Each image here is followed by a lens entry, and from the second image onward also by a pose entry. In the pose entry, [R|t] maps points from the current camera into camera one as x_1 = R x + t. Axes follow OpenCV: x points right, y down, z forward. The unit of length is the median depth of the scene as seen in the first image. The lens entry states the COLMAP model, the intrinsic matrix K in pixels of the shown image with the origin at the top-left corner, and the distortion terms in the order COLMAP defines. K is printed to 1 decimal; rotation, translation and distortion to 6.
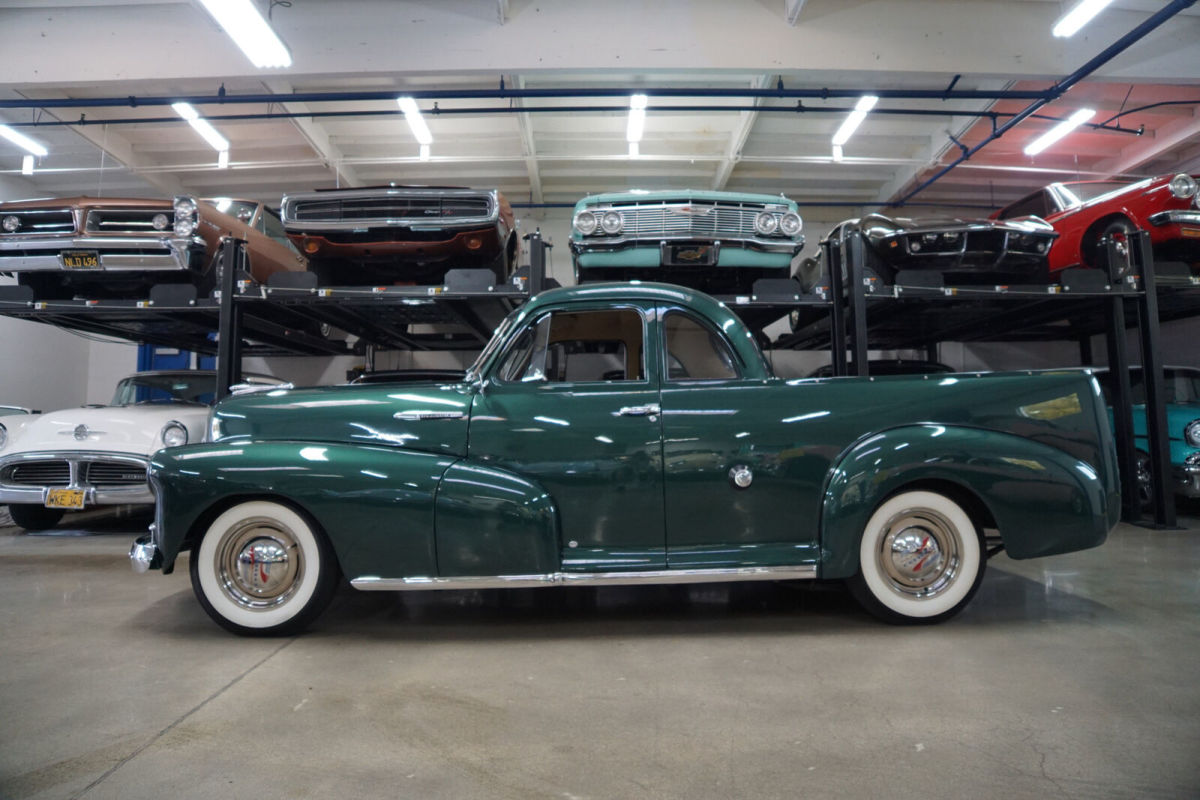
lens RADIAL K [[821.9, 0, 598.5], [0, 821.9, 325.1], [0, 0, 1]] dist [-0.140947, 0.098273]
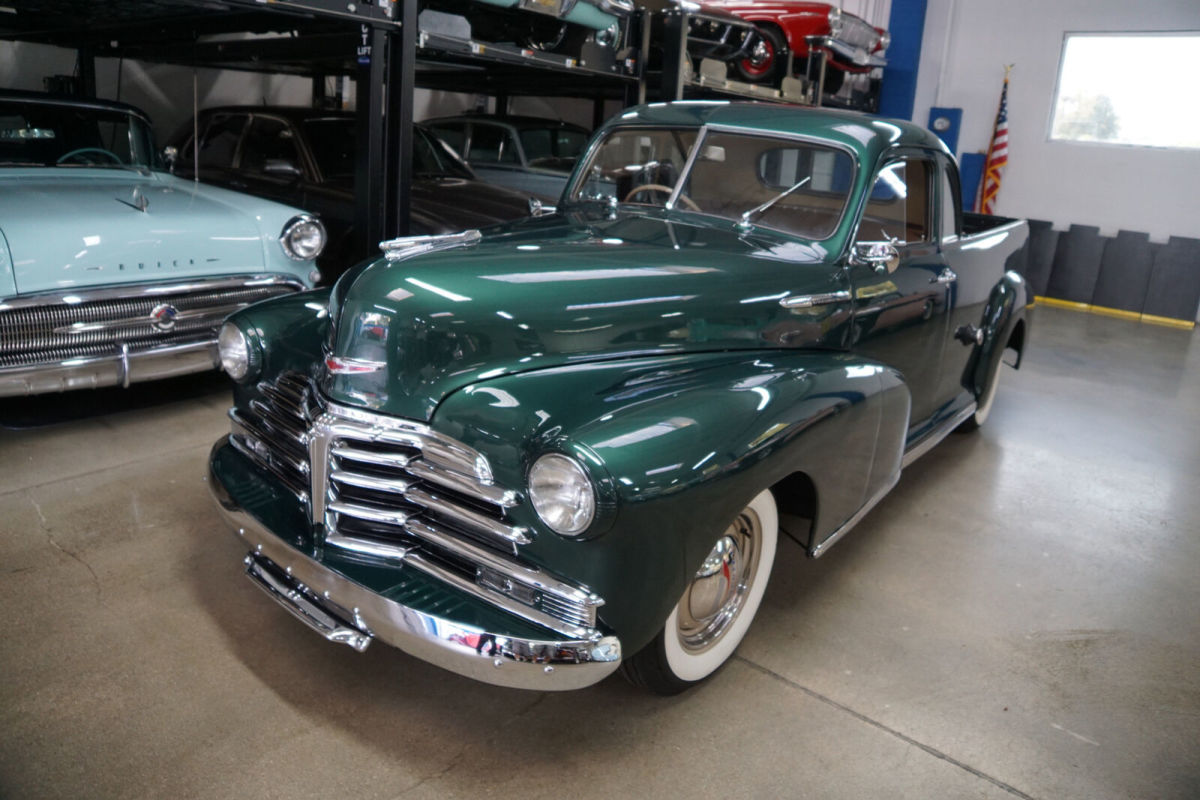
lens RADIAL K [[821.9, 0, 598.5], [0, 821.9, 325.1], [0, 0, 1]] dist [-0.140947, 0.098273]
pose [[0.636395, -0.119150, 0.762105, -0.485830], [-0.170079, 0.942007, 0.289301, -0.023302], [-0.752379, -0.313728, 0.579224, 0.404777]]
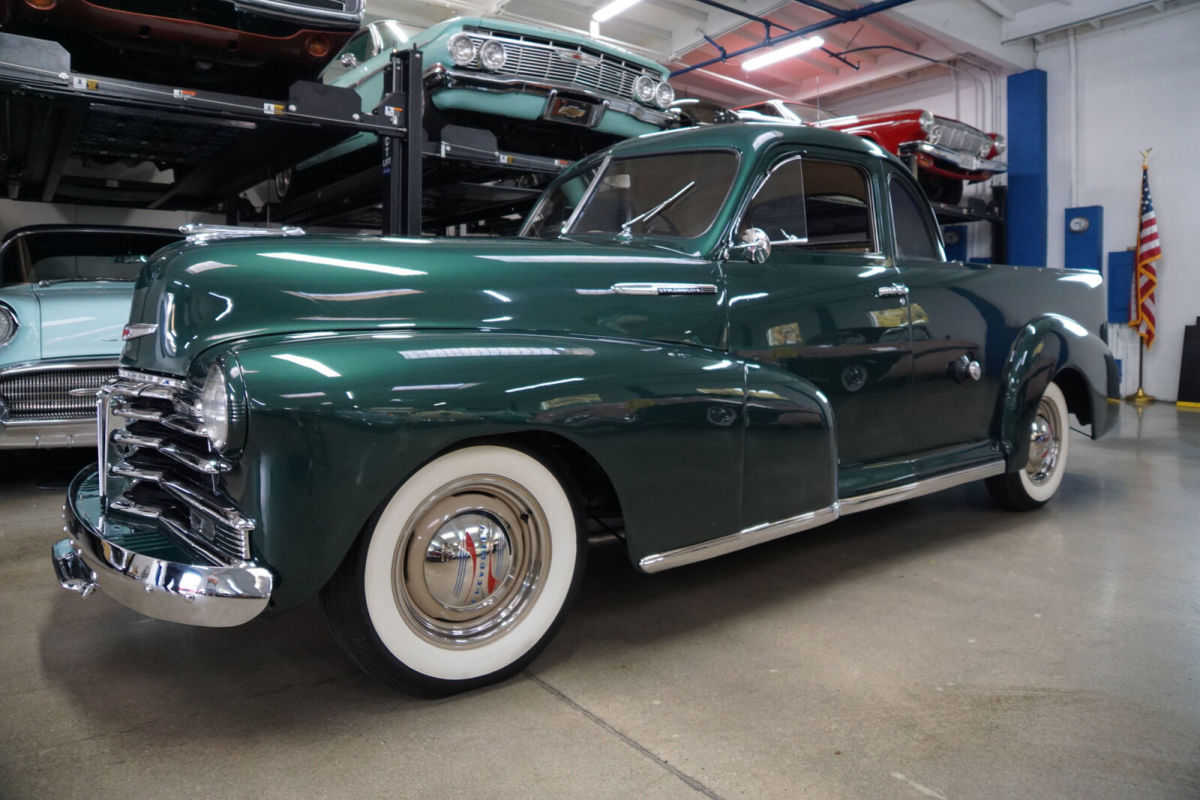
lens RADIAL K [[821.9, 0, 598.5], [0, 821.9, 325.1], [0, 0, 1]] dist [-0.140947, 0.098273]
pose [[0.808889, 0.006390, 0.587927, -0.354053], [-0.083832, 0.990978, 0.104568, 0.041596], [-0.581955, -0.133871, 0.802127, 0.281752]]
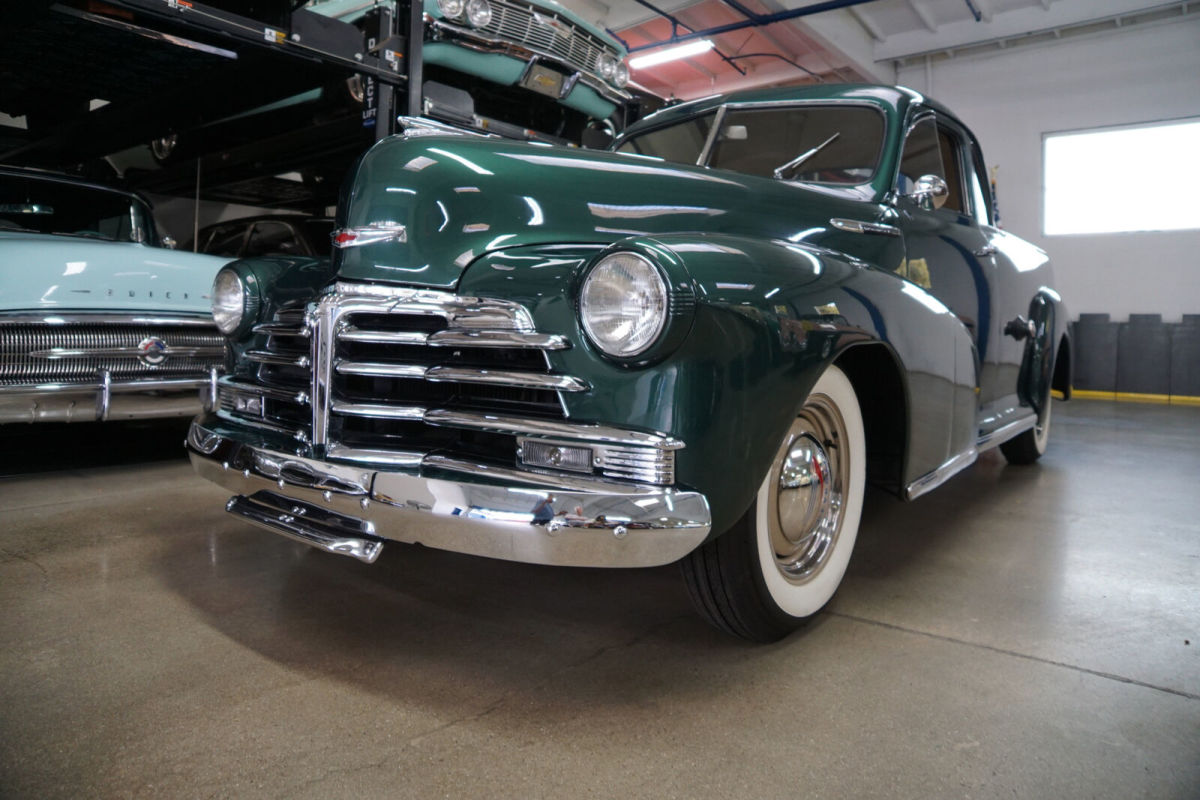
lens RADIAL K [[821.9, 0, 598.5], [0, 821.9, 325.1], [0, 0, 1]] dist [-0.140947, 0.098273]
pose [[0.630380, 0.024259, 0.775907, -0.471580], [-0.119515, 0.990628, 0.066127, 0.094684], [-0.767031, -0.134418, 0.627372, 0.417188]]
